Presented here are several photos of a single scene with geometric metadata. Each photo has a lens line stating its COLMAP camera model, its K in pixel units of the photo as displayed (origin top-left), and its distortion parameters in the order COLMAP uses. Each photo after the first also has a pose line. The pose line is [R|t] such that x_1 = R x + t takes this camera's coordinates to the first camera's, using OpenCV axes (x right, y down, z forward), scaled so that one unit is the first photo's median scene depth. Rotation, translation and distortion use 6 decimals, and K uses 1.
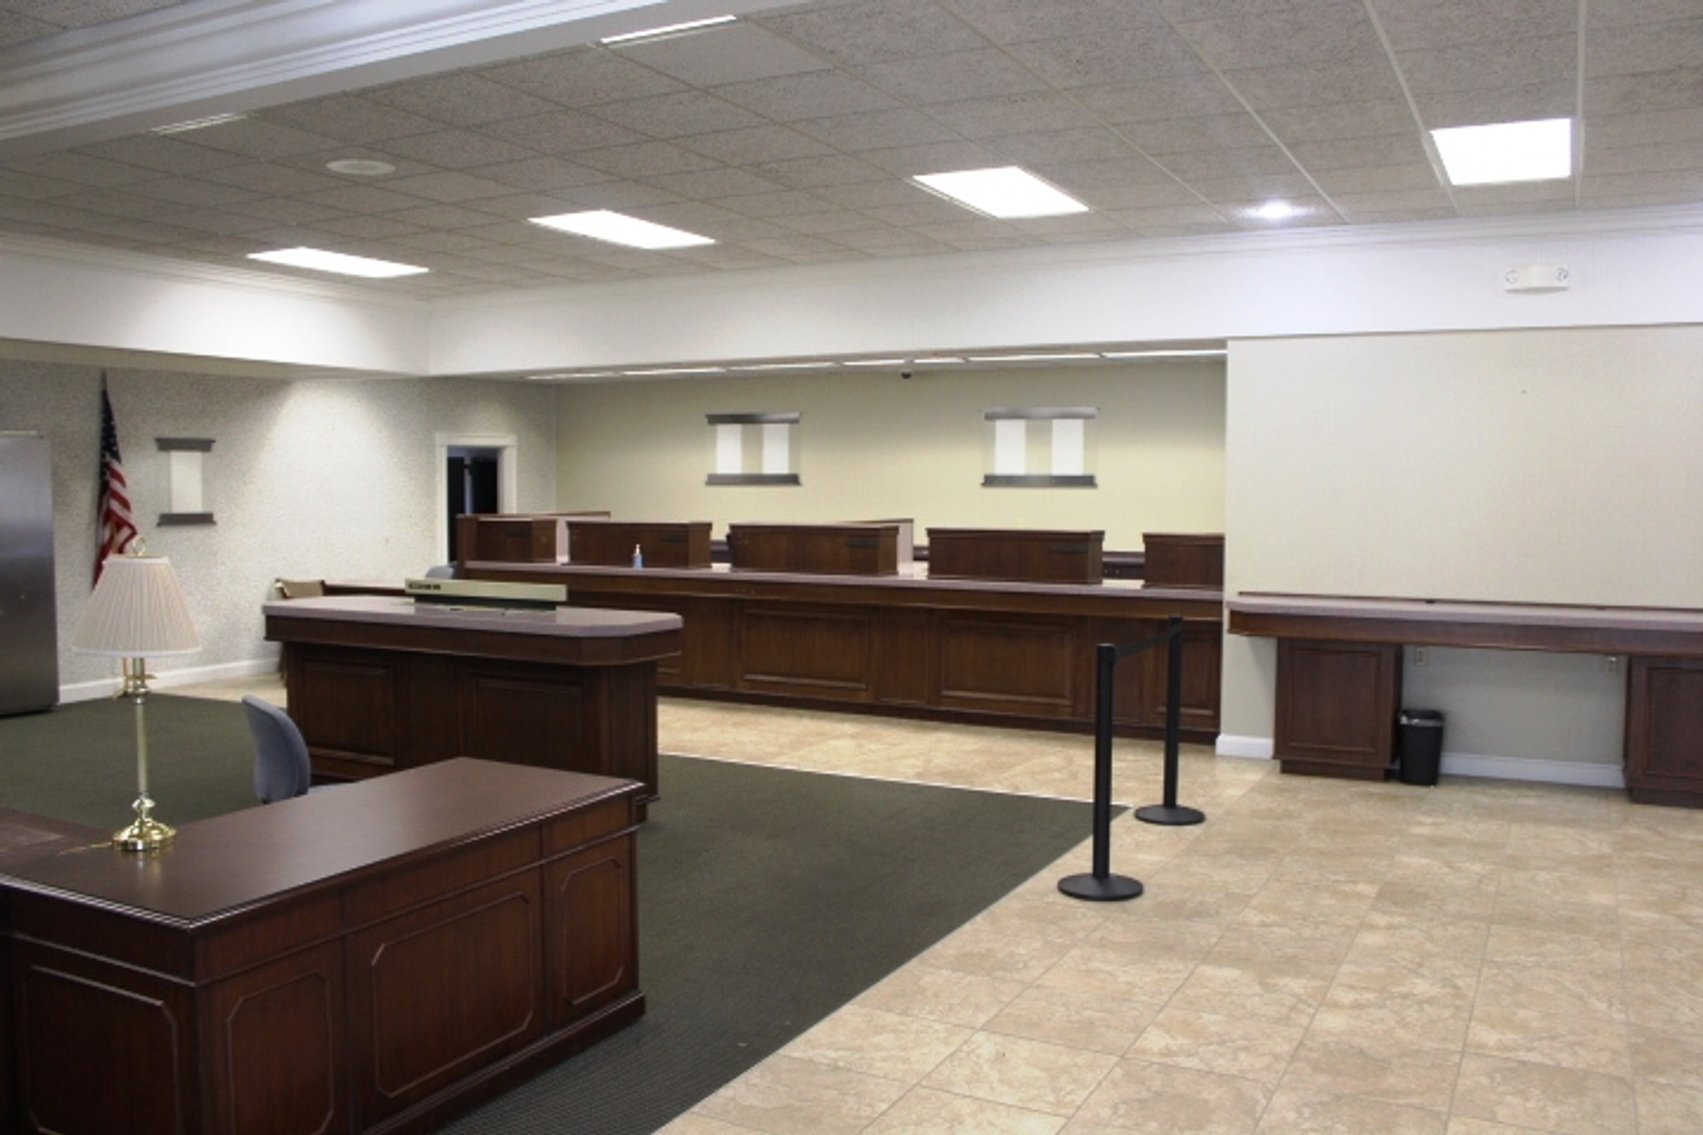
lens RADIAL K [[1453.5, 0, 843.9], [0, 1453.5, 557.7], [0, 0, 1]] dist [-0.145370, 0.131274]
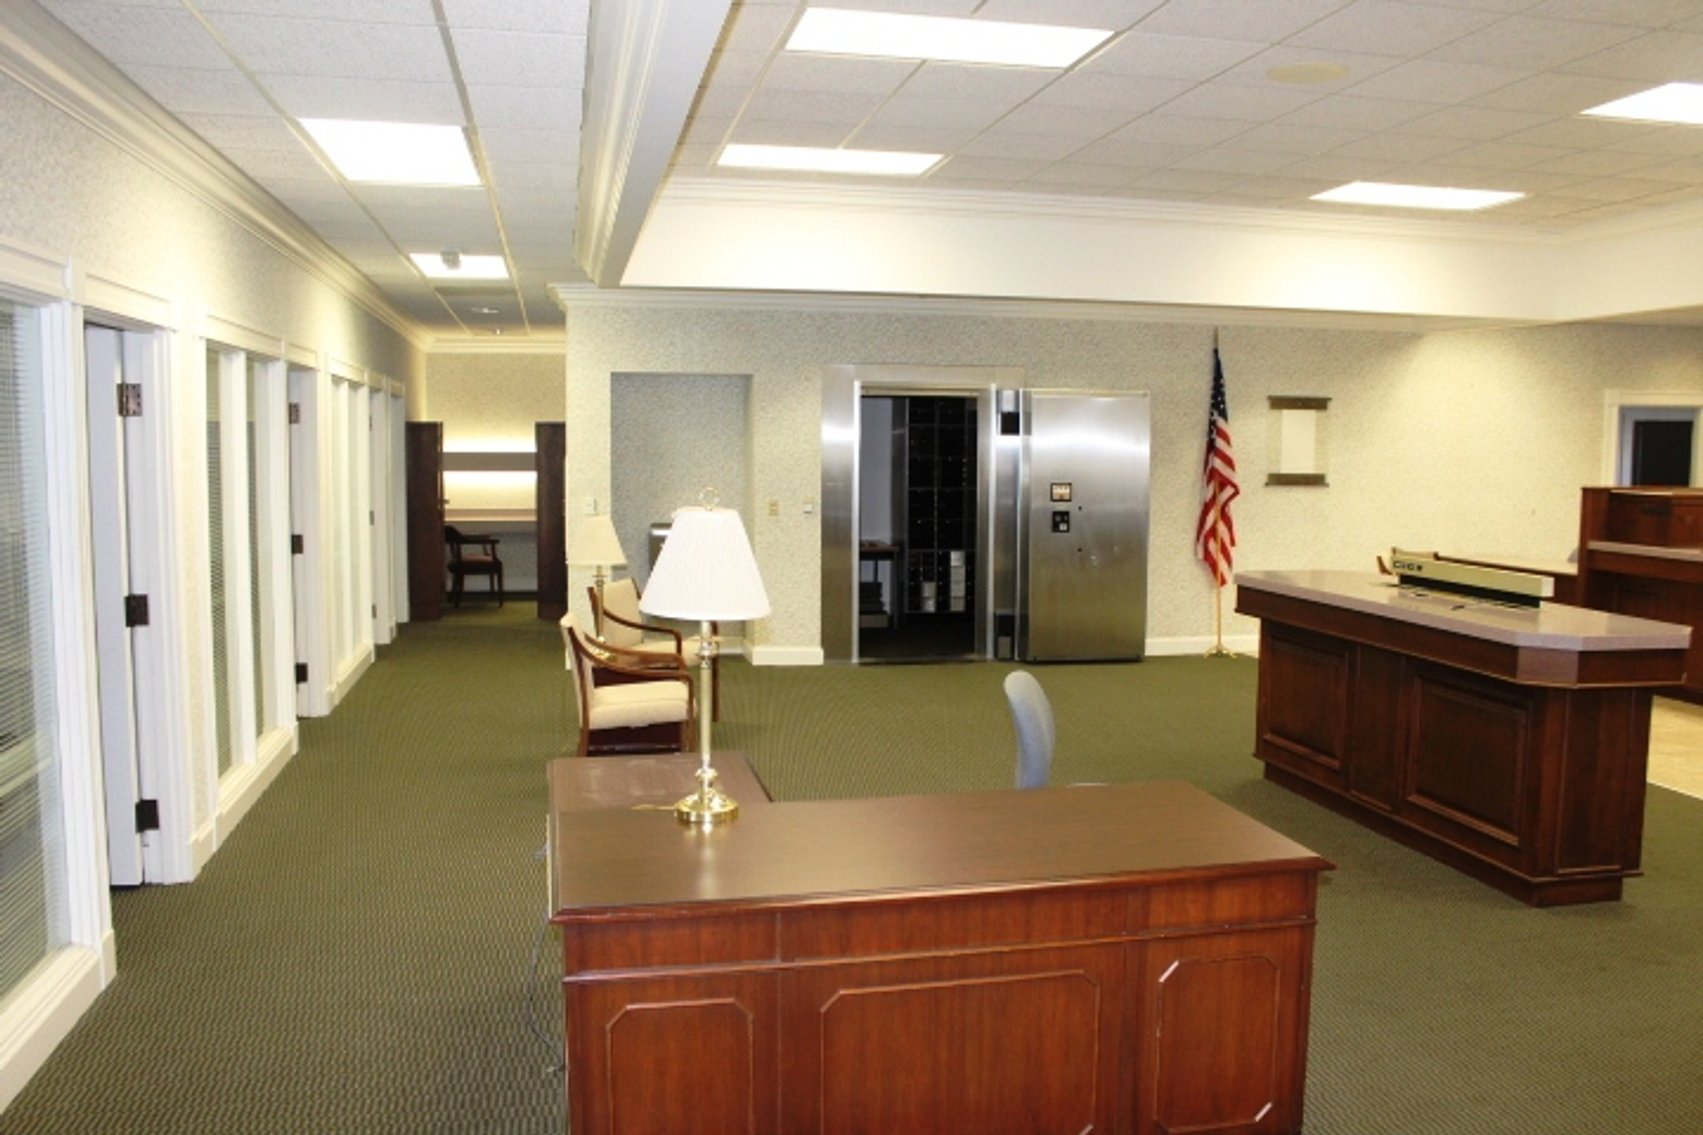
lens RADIAL K [[1453.5, 0, 852.4], [0, 1453.5, 574.2], [0, 0, 1]] dist [-0.145370, 0.131274]
pose [[0.644612, 0.074201, -0.760900, 0.095299], [-0.046271, 0.997241, 0.058049, -0.006448], [0.763108, -0.002211, 0.646267, 0.144516]]
